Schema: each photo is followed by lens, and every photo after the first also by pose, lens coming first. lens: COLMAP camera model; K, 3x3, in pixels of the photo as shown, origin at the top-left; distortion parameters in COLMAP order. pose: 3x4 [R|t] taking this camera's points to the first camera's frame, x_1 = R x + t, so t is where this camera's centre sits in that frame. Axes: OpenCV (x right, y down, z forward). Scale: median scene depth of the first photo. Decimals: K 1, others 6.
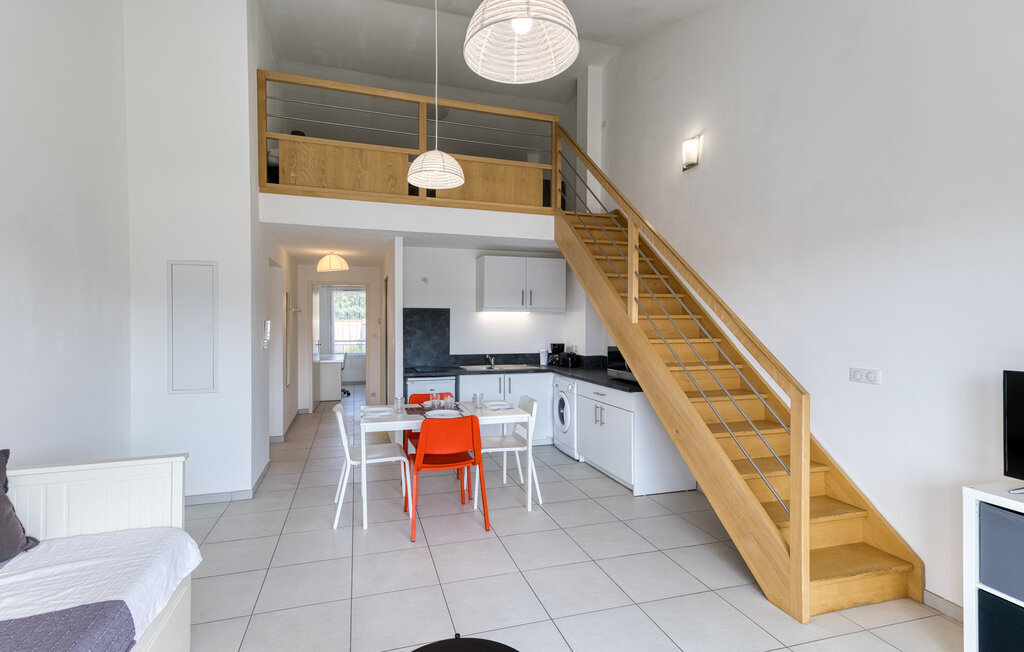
lens RADIAL K [[442.5, 0, 486.7], [0, 442.5, 325.6], [0, 0, 1]] dist [0.000509, 0.000108]
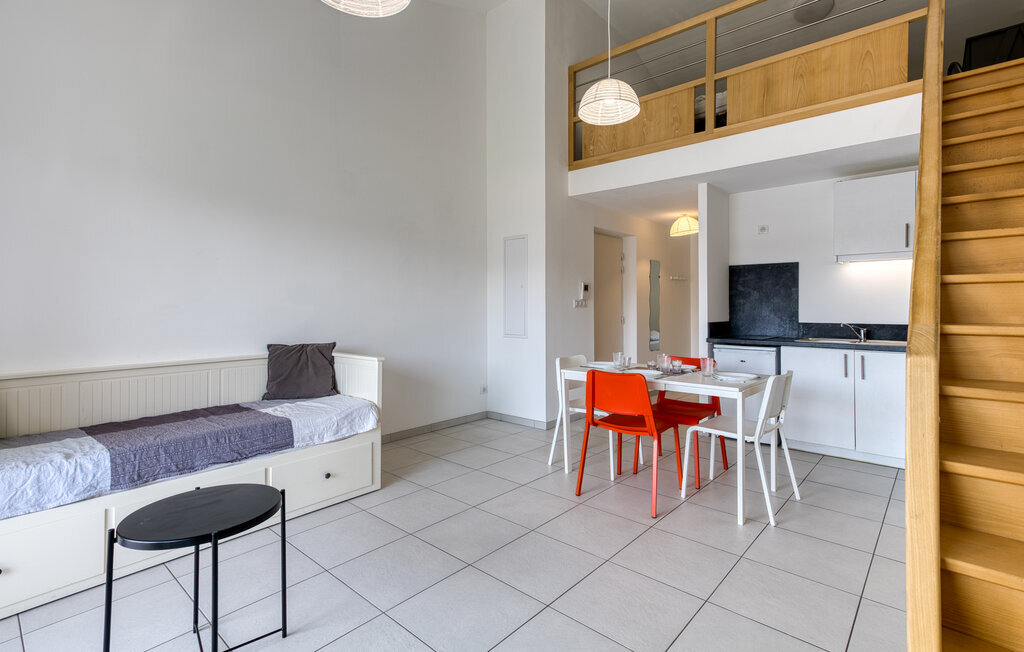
lens RADIAL K [[462.3, 0, 553.8], [0, 462.3, 305.4], [0, 0, 1]] dist [0.000535, 0.000139]
pose [[0.579140, -0.005670, -0.815208, 0.330323], [-0.001300, 0.999968, -0.007879, 0.043918], [0.815227, 0.005623, 0.579114, 0.197428]]
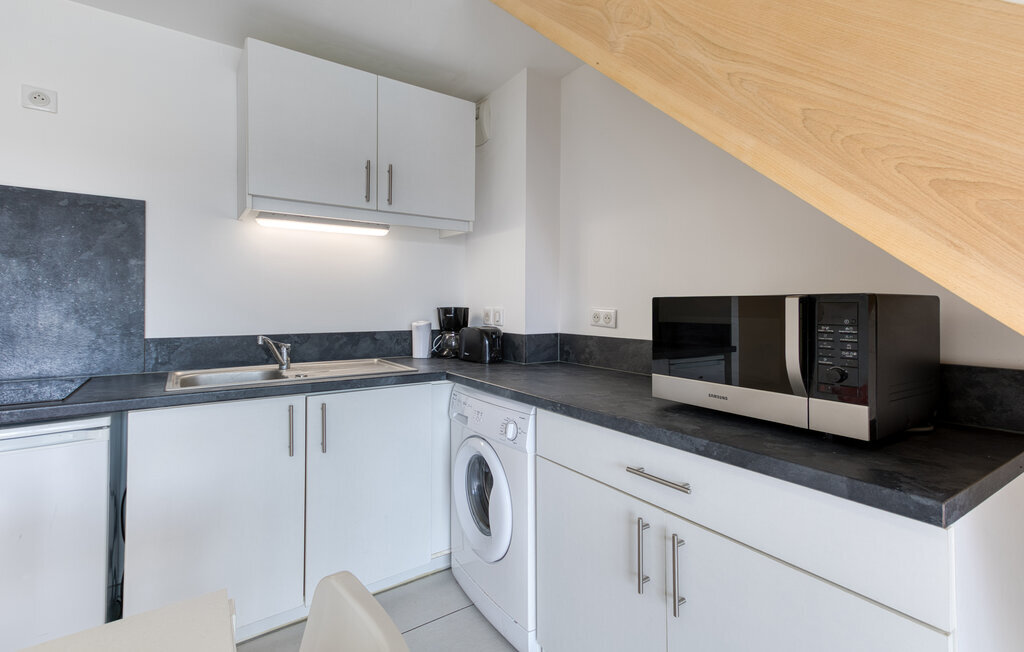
lens RADIAL K [[479.2, 0, 488.3], [0, 479.2, 307.0], [0, 0, 1]] dist [0.020685, 0.000309]
pose [[0.956505, -0.000213, 0.291715, 0.060567], [-0.000824, 0.999994, 0.003431, 0.041322], [-0.291714, -0.003522, 0.956499, 0.584030]]
